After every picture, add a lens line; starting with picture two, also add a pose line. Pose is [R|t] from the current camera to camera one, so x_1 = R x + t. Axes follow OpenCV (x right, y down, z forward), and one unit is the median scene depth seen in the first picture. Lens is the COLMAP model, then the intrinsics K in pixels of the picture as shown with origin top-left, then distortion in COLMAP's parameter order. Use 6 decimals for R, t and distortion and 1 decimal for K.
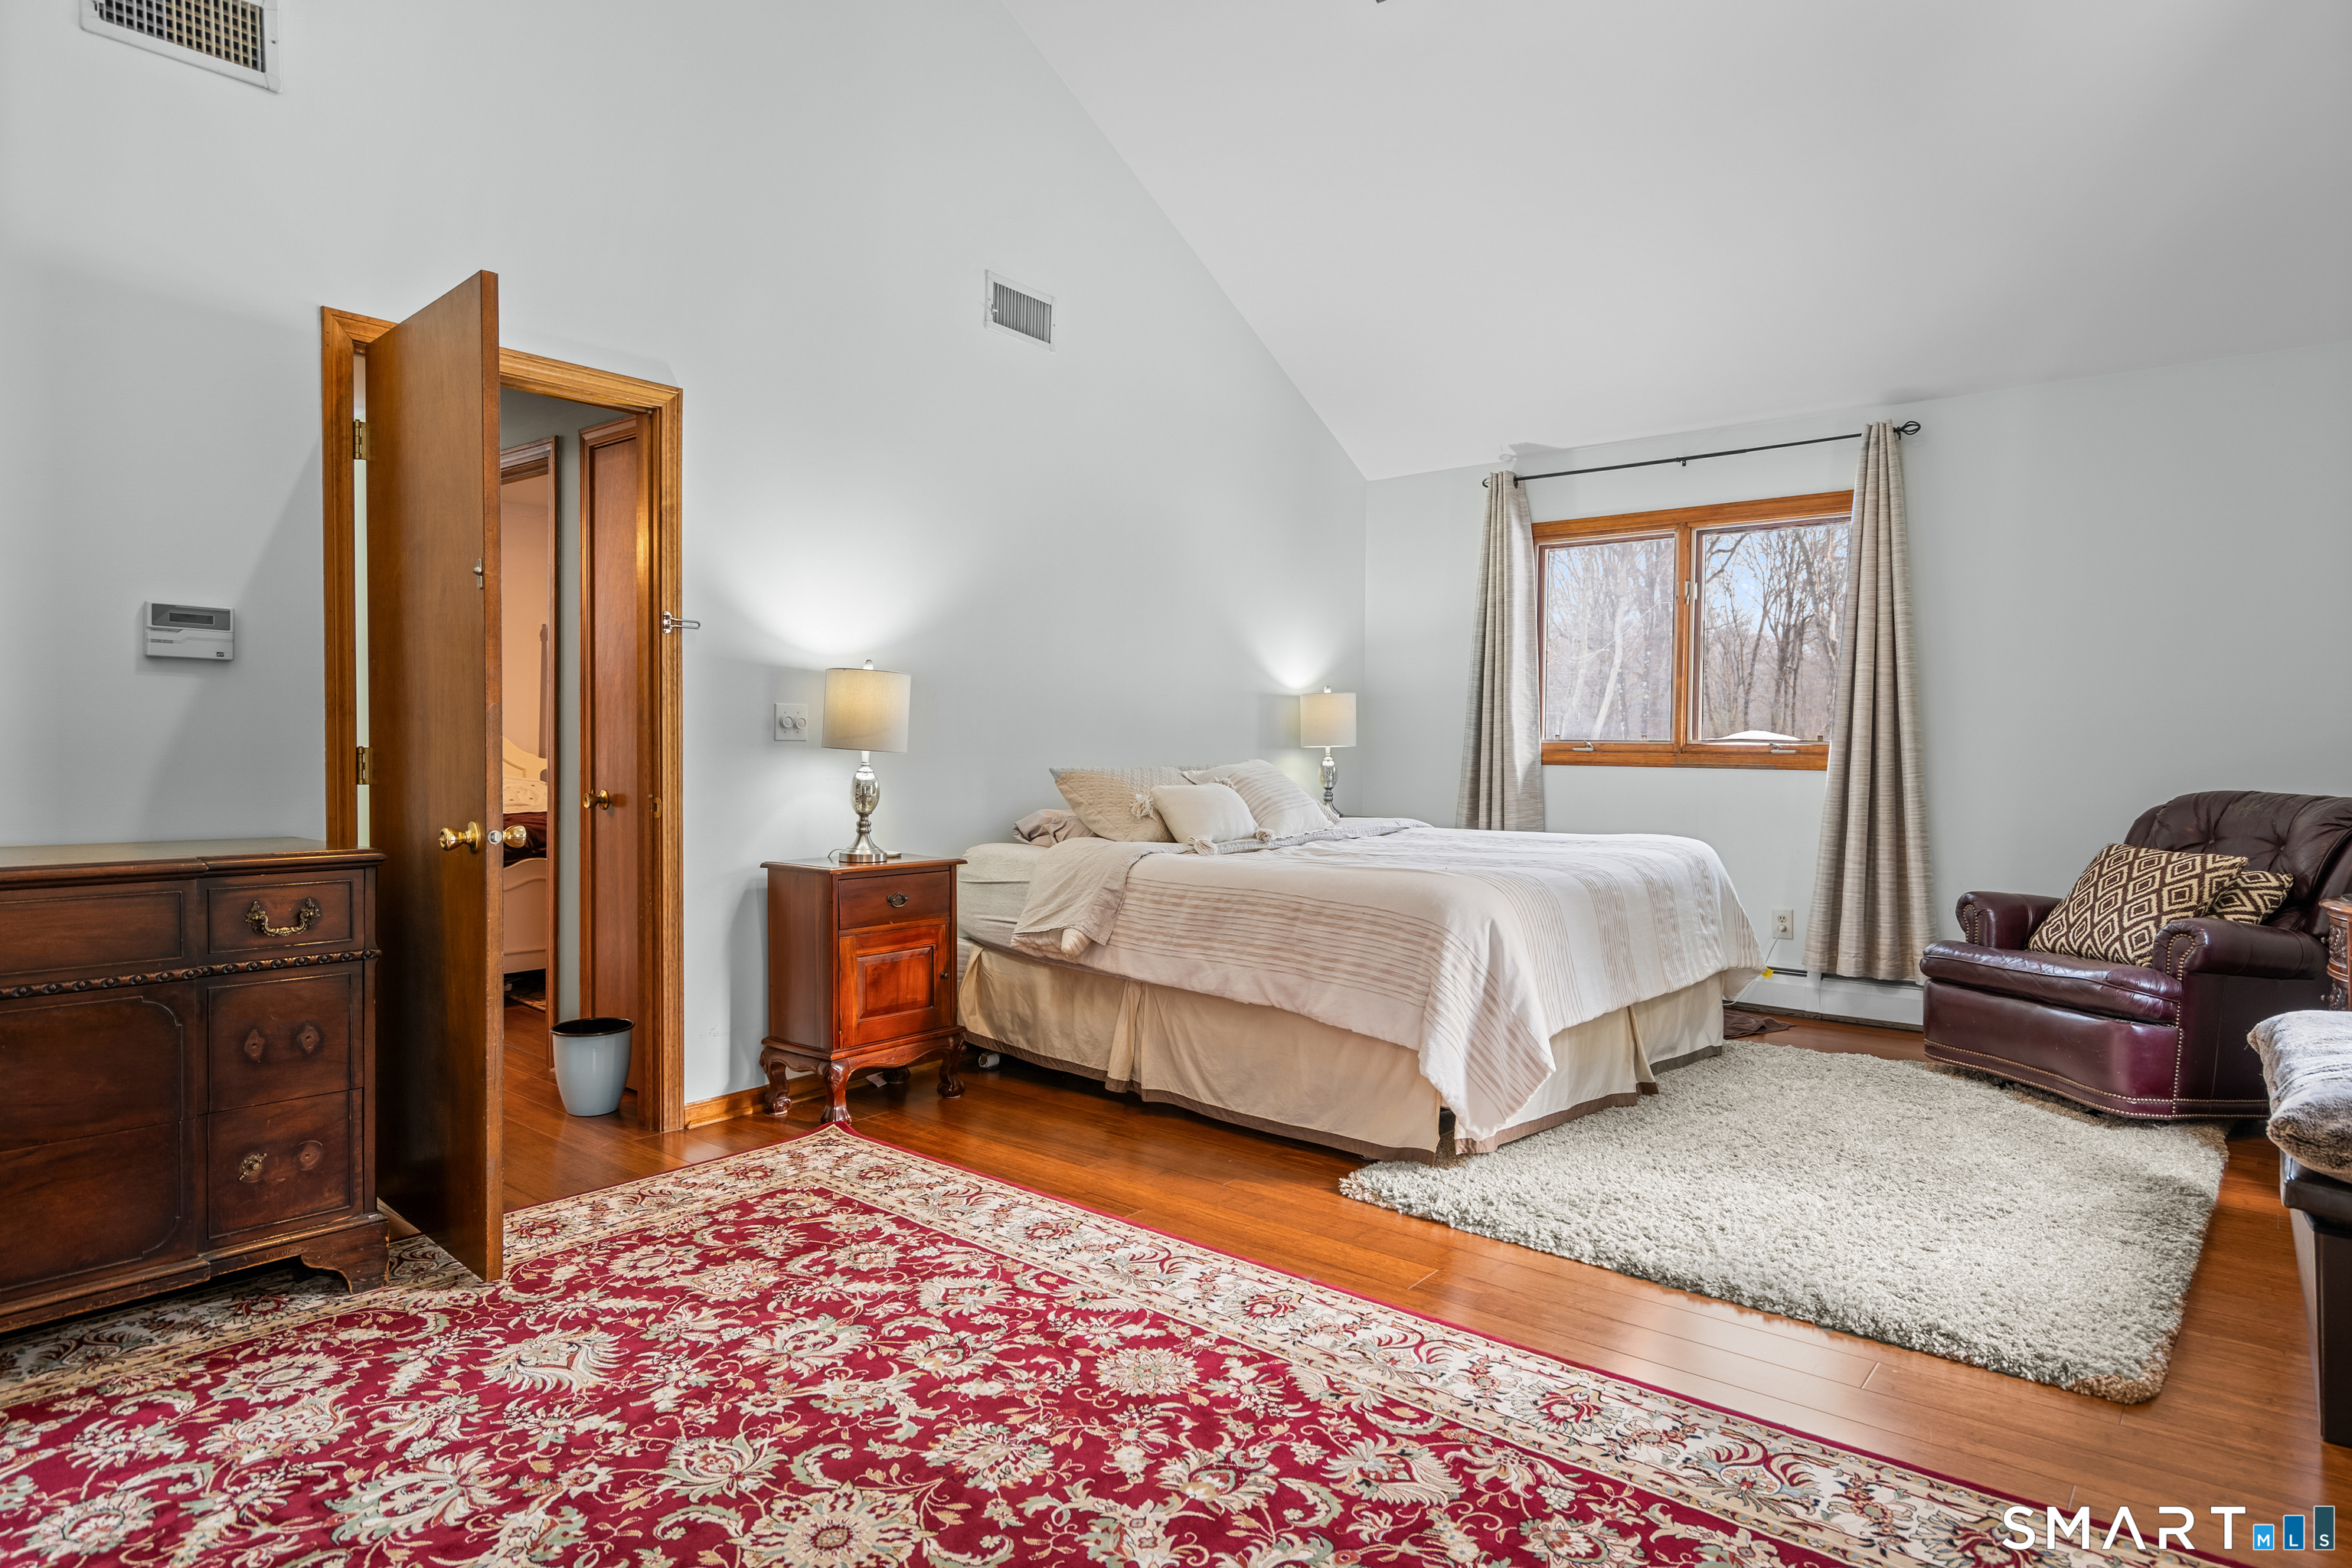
lens RADIAL K [[1341.9, 0, 1248.1], [0, 1341.9, 772.7], [0, 0, 1]] dist [0.006555, 0.000770]
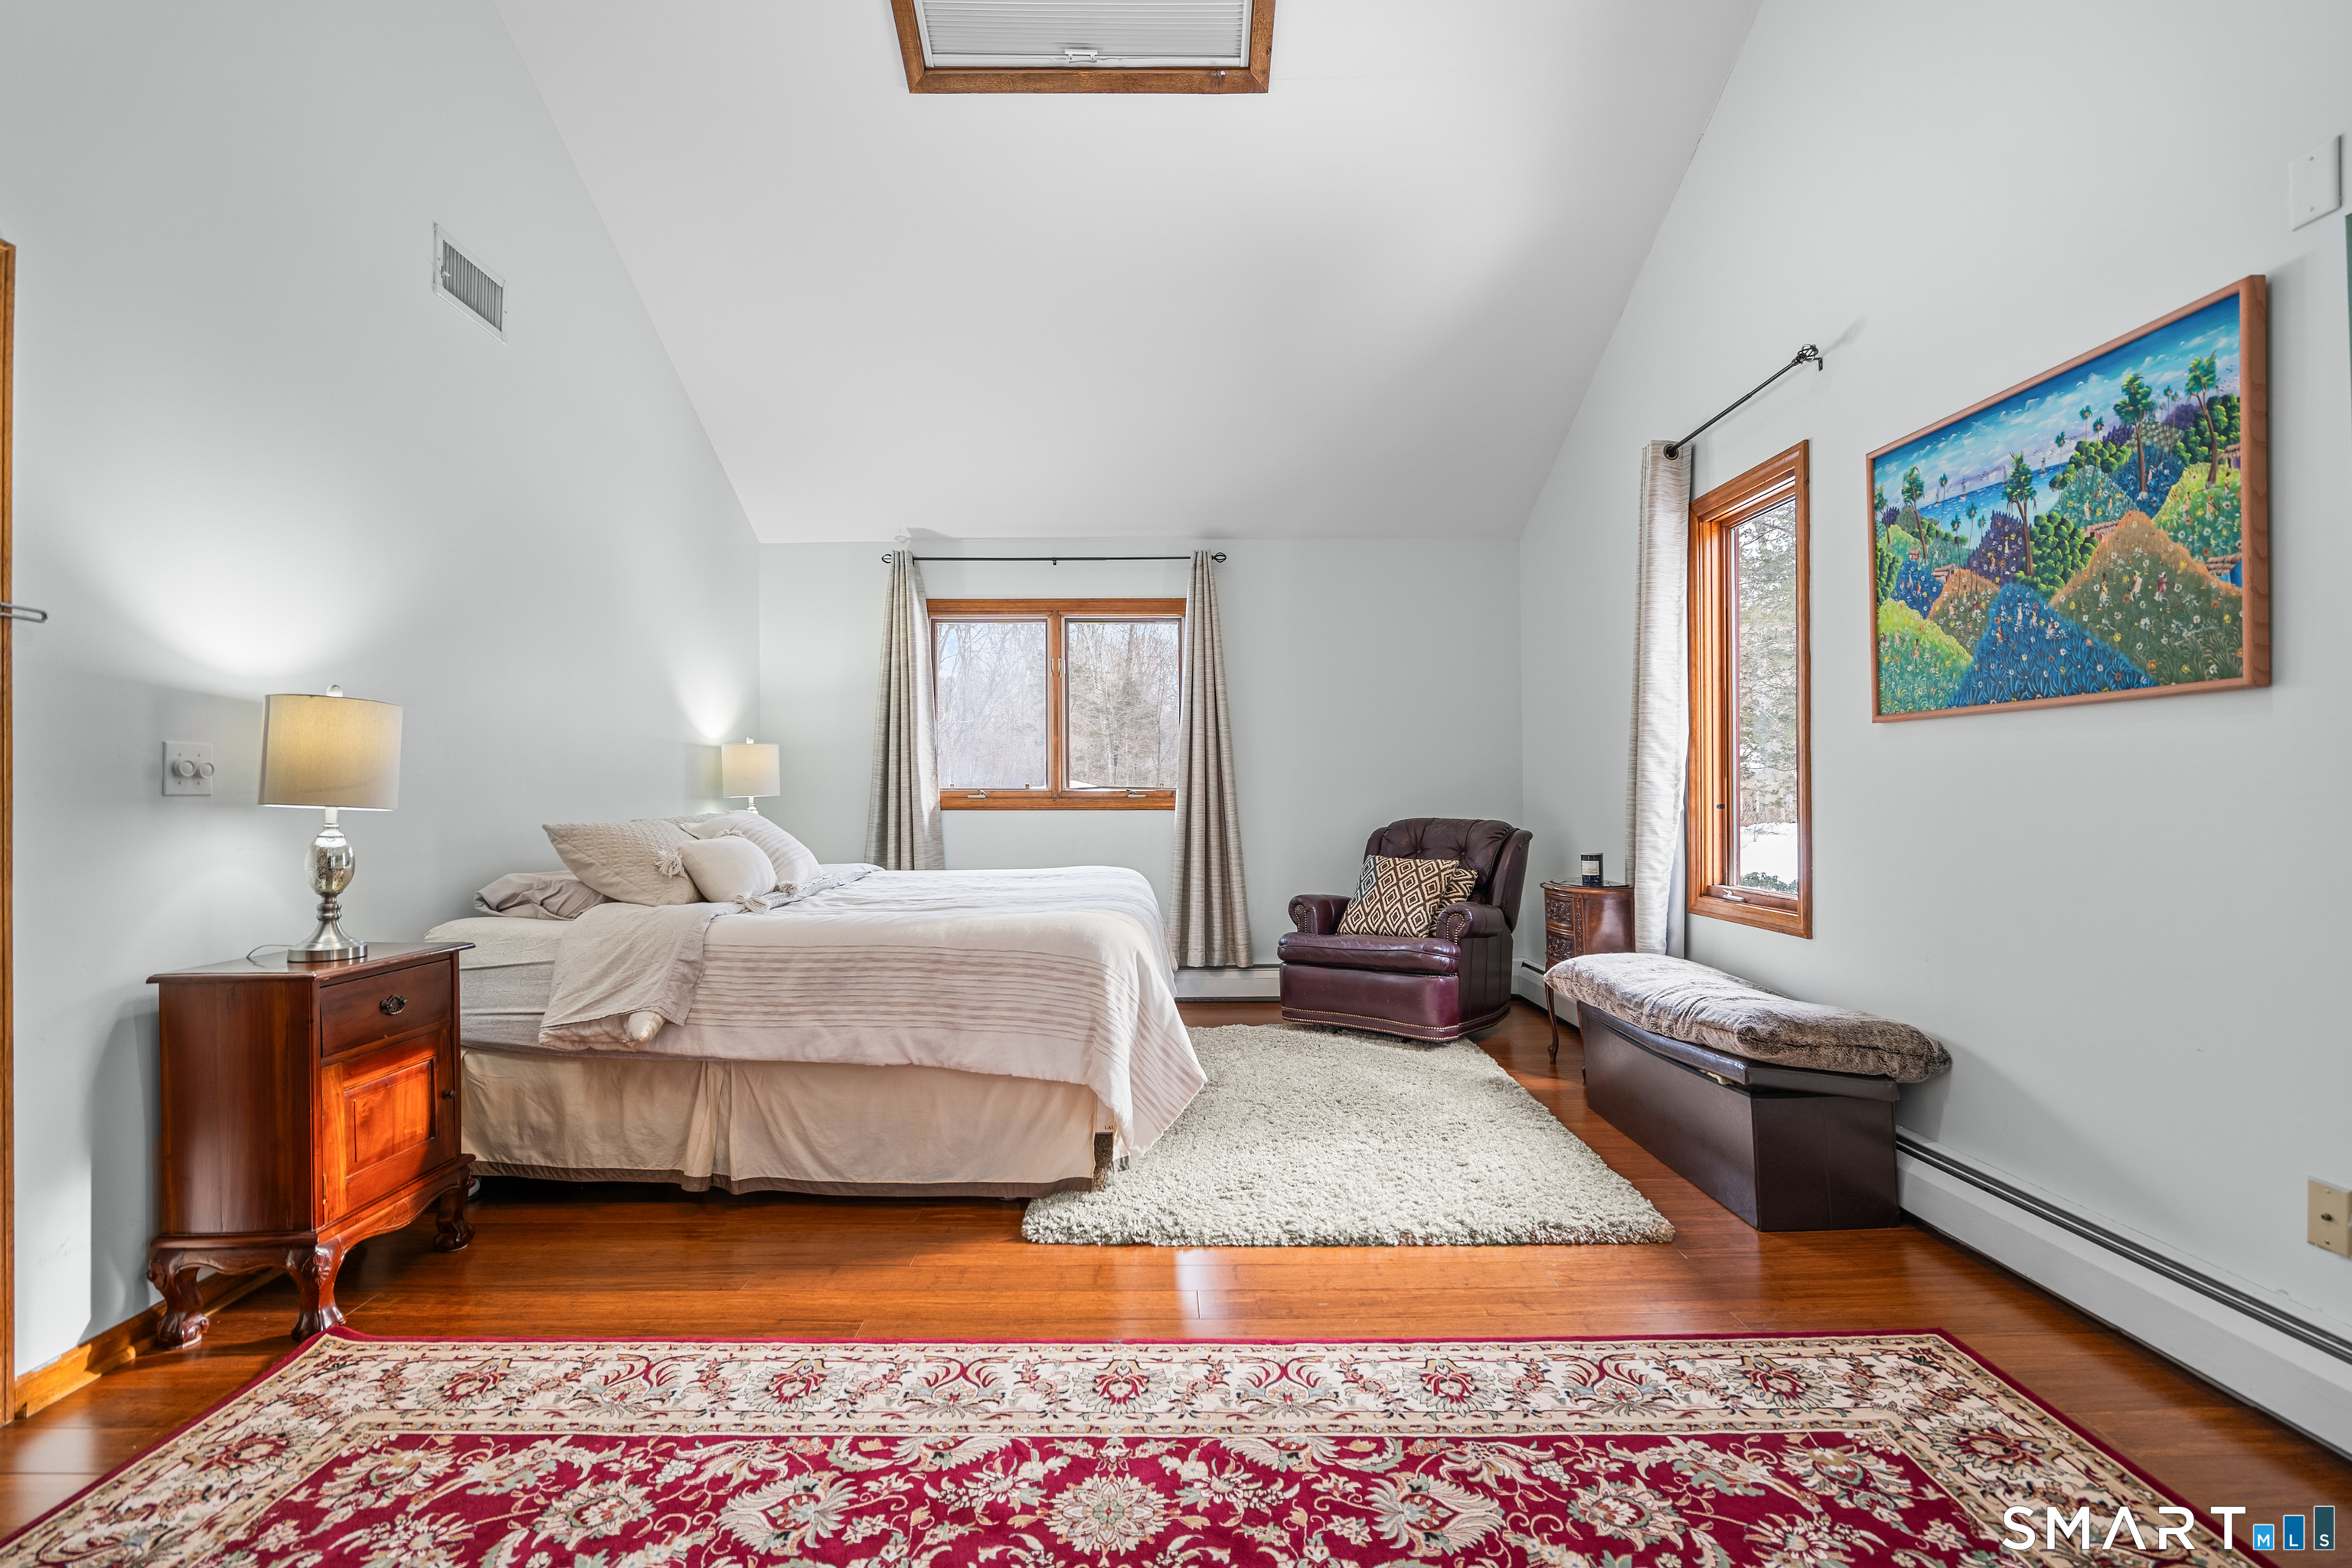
lens RADIAL K [[1061.1, 0, 1170.1], [0, 1061.1, 781.3], [0, 0, 1]] dist [-0.003102, 0.000914]
pose [[0.782805, -0.002711, 0.622261, -0.303742], [0.022090, 0.999481, -0.023434, -0.007500], [-0.621875, 0.032090, 0.782459, 0.272620]]
